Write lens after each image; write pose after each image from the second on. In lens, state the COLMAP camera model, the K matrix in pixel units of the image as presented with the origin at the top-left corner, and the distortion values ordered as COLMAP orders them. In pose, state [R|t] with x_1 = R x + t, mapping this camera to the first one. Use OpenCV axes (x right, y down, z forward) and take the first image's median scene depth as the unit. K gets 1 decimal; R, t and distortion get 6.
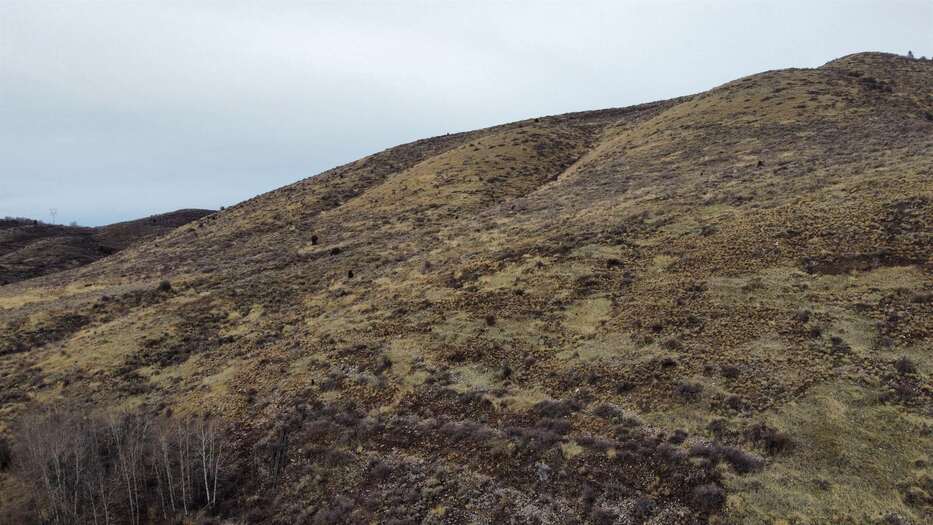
lens RADIAL K [[707.9, 0, 463.6], [0, 707.9, 264.6], [0, 0, 1]] dist [-0.005922, -0.006007]
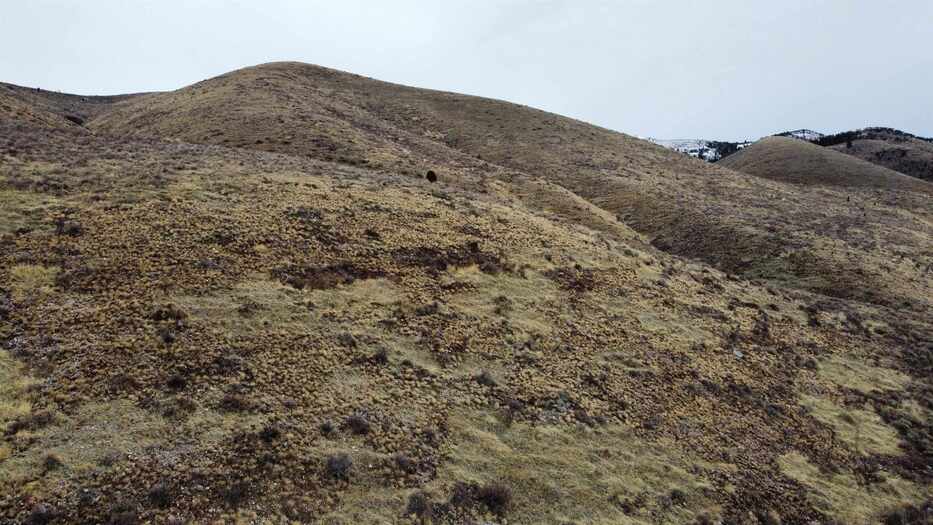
lens RADIAL K [[707.9, 0, 463.6], [0, 707.9, 264.6], [0, 0, 1]] dist [-0.005922, -0.006007]
pose [[0.243561, 0.017780, 0.969723, -0.209715], [0.010560, 0.999724, -0.020982, 0.003817], [-0.969828, 0.015350, 0.243306, 0.520444]]
